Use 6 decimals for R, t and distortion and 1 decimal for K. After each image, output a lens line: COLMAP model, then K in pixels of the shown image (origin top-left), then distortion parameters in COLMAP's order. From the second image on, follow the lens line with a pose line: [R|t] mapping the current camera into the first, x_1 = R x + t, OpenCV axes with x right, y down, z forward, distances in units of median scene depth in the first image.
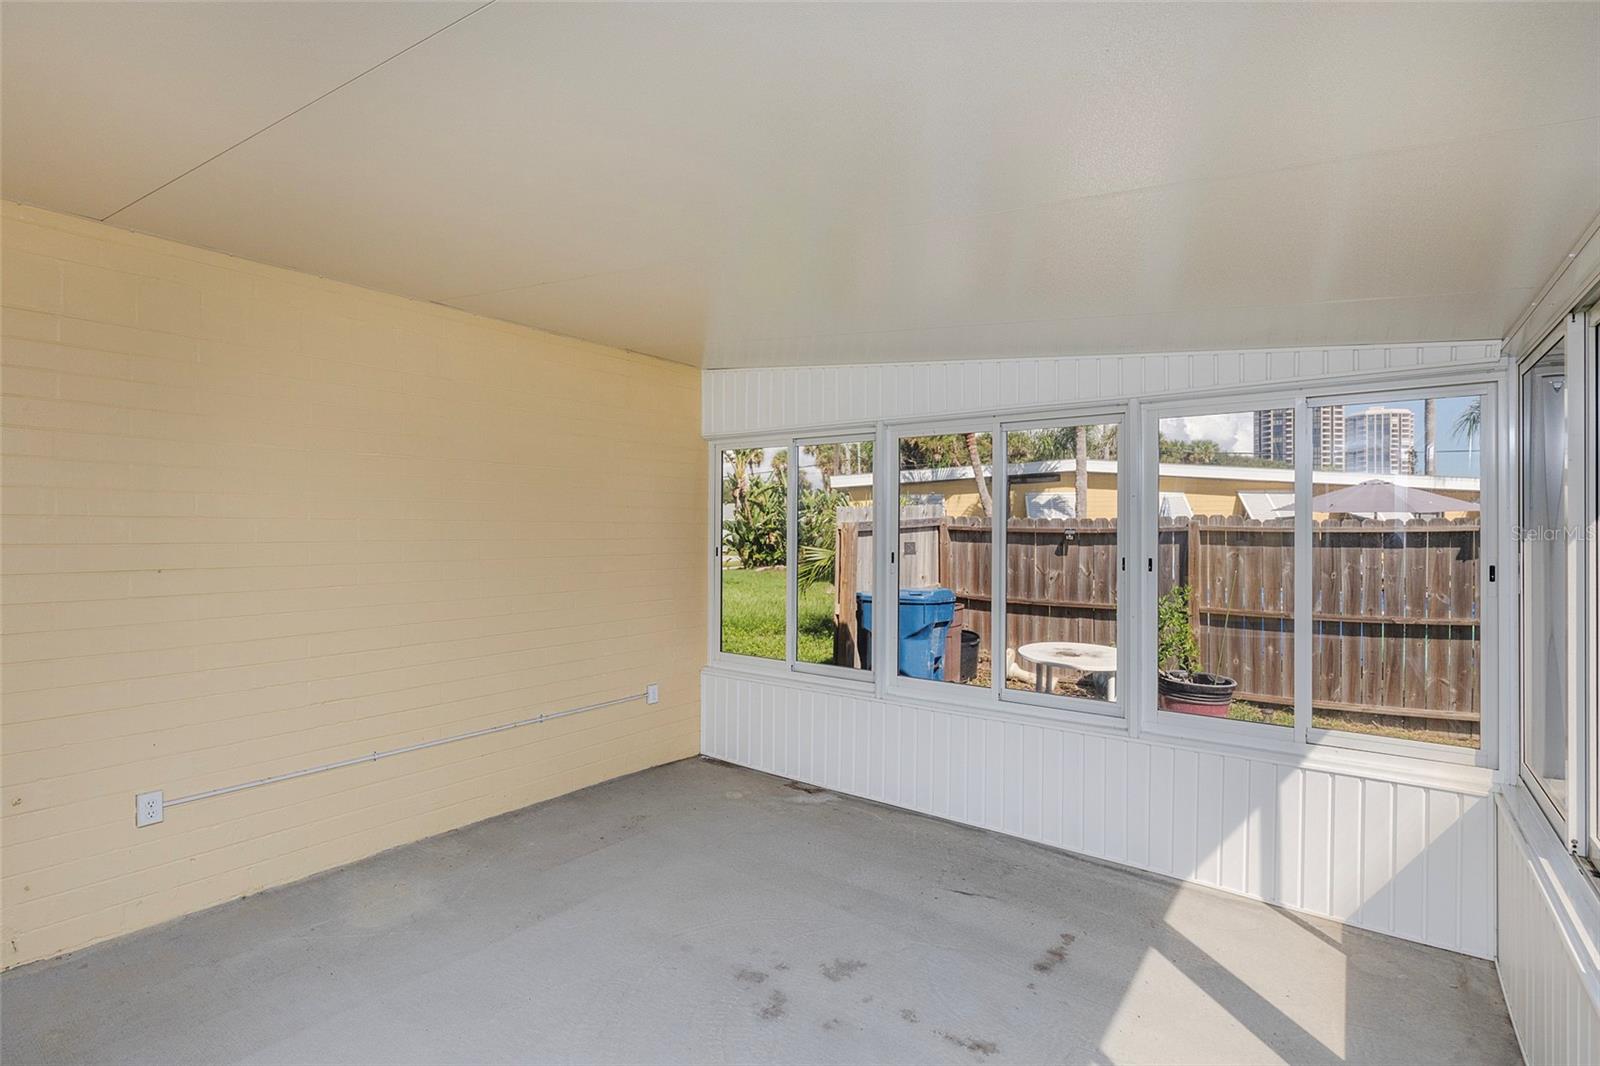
lens RADIAL K [[747.5, 0, 800.0], [0, 747.5, 533.0], [0, 0, 1]] dist [-0.003601, -0.000591]
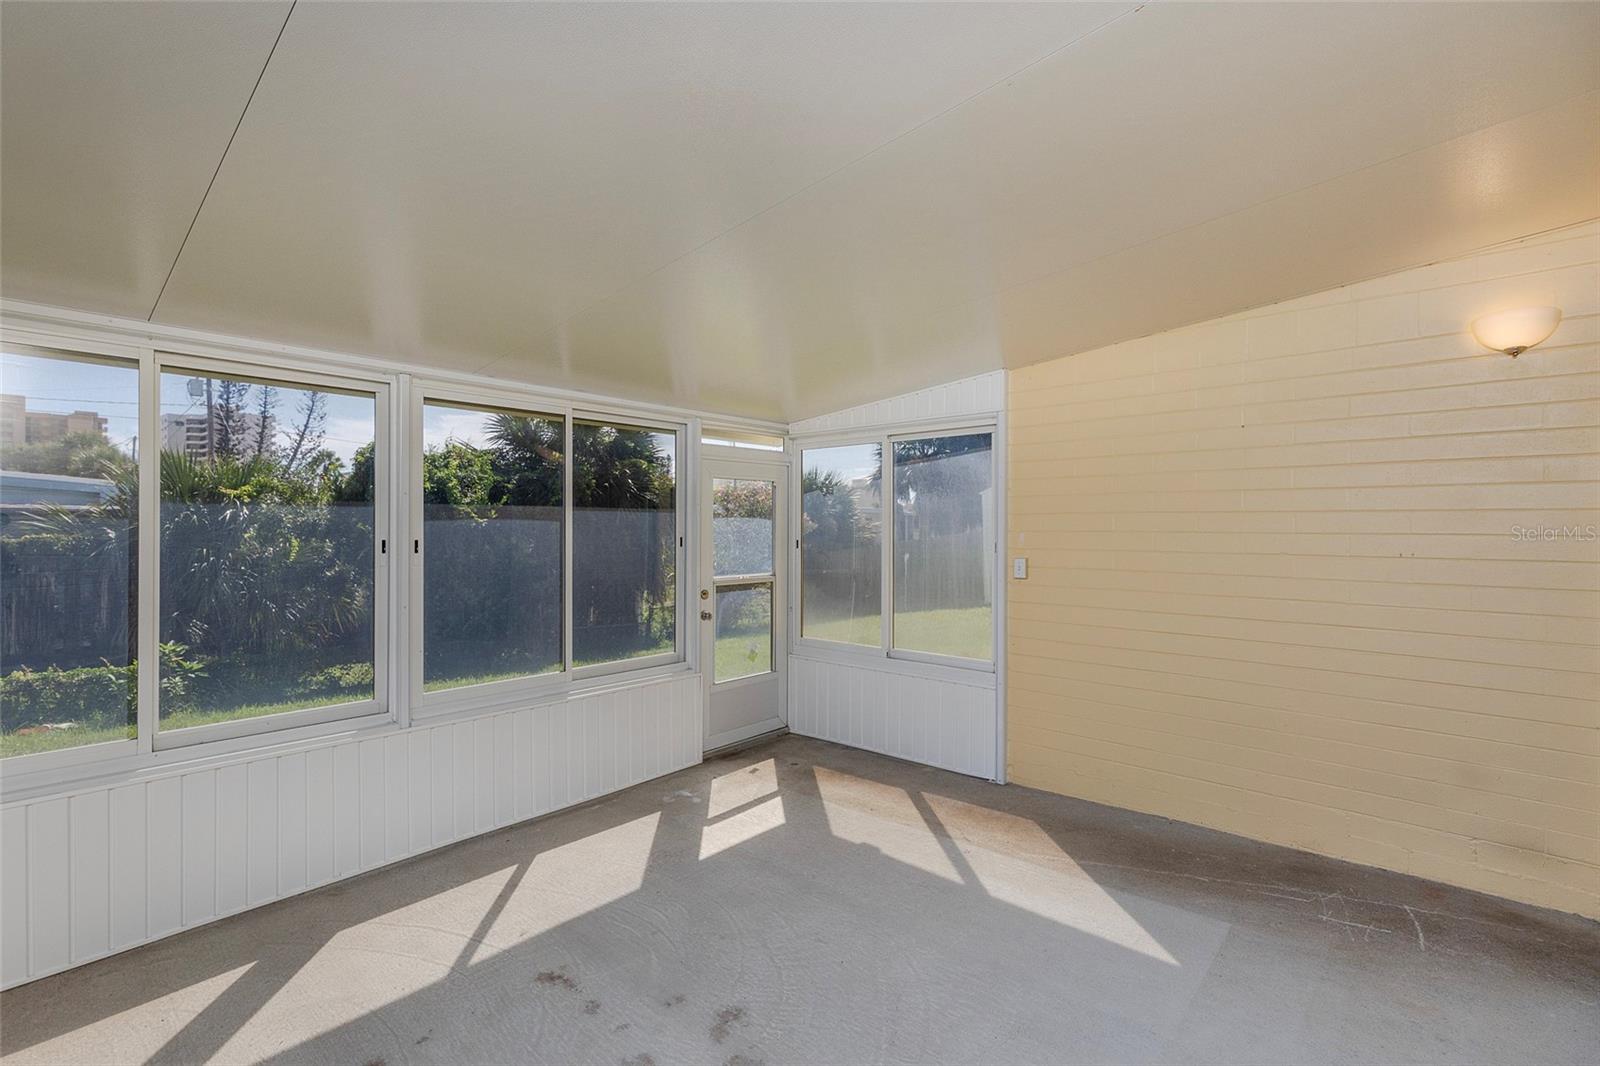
lens RADIAL K [[731.7, 0, 800.0], [0, 731.7, 533.0], [0, 0, 1]] dist [0.000226, 0.000147]
pose [[-0.994496, -0.006953, 0.104543, -0.144482], [-0.005916, 0.999930, 0.010224, 0.009774], [-0.104606, 0.009550, -0.994468, 1.258801]]
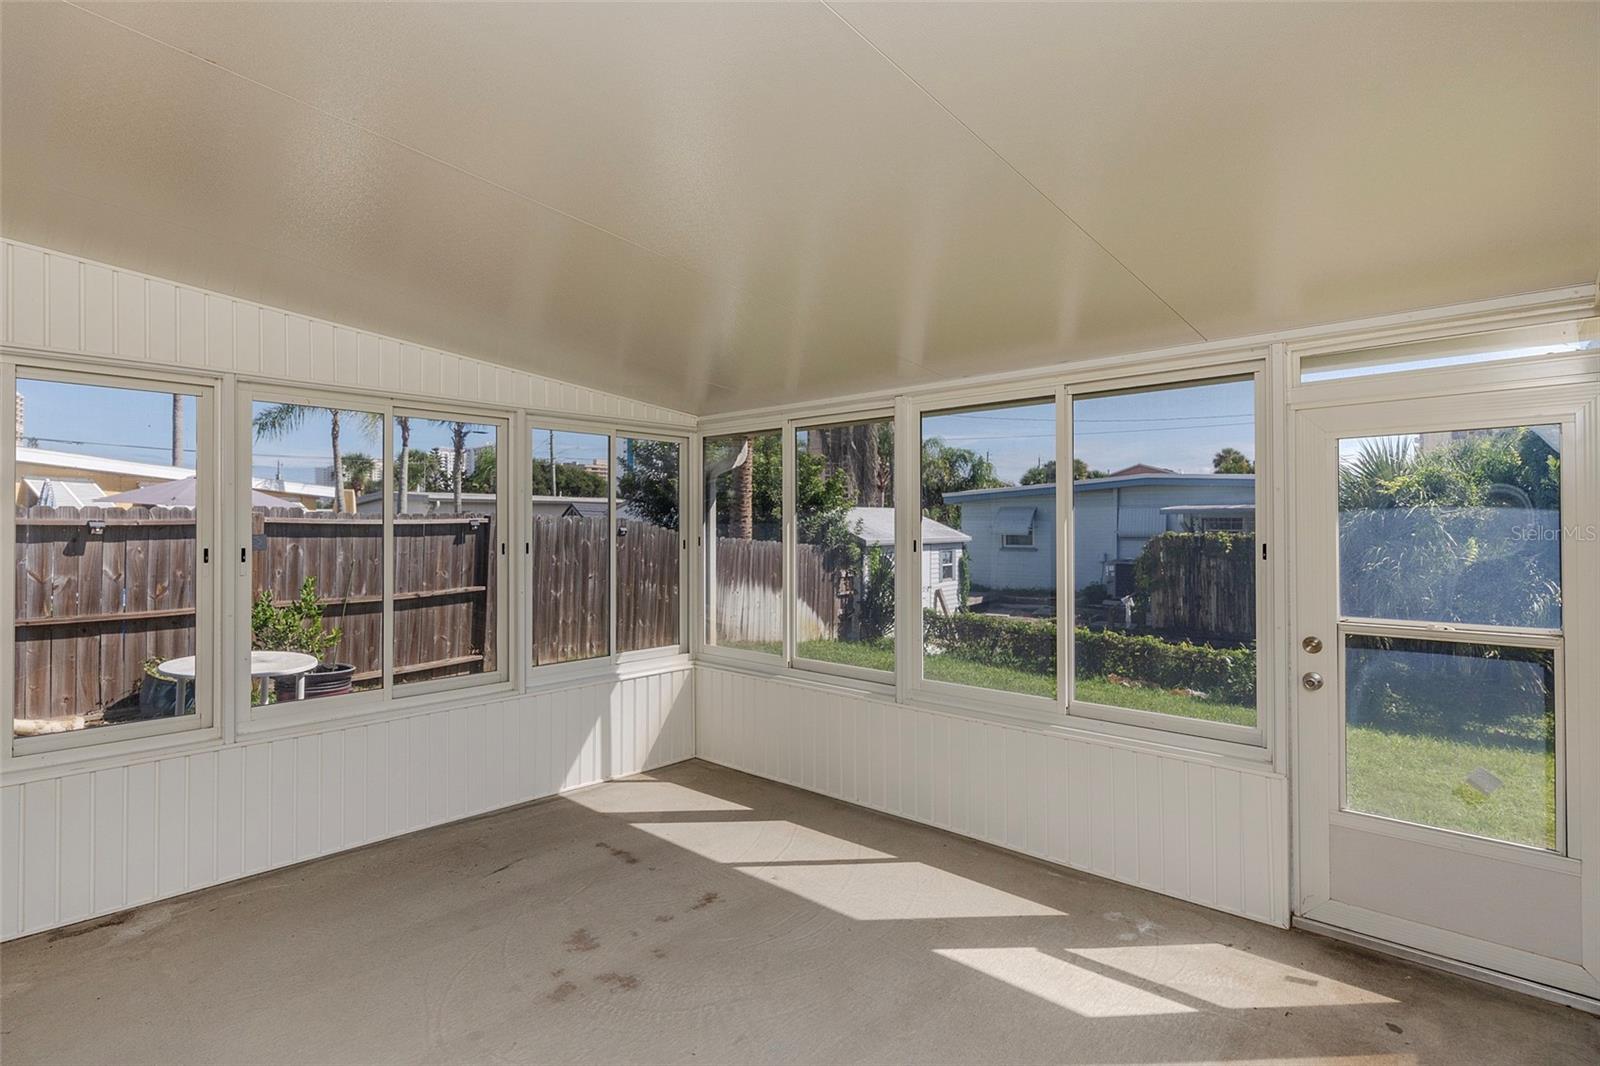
lens RADIAL K [[783.4, 0, 751.6], [0, 783.4, 526.5], [0, 0, 1]] dist [-0.002641, -0.000322]
pose [[0.153329, -0.006017, 0.988157, -0.710061], [0.008148, 0.999955, 0.004825, 0.004022], [-0.988142, 0.007312, 0.153371, 0.433679]]
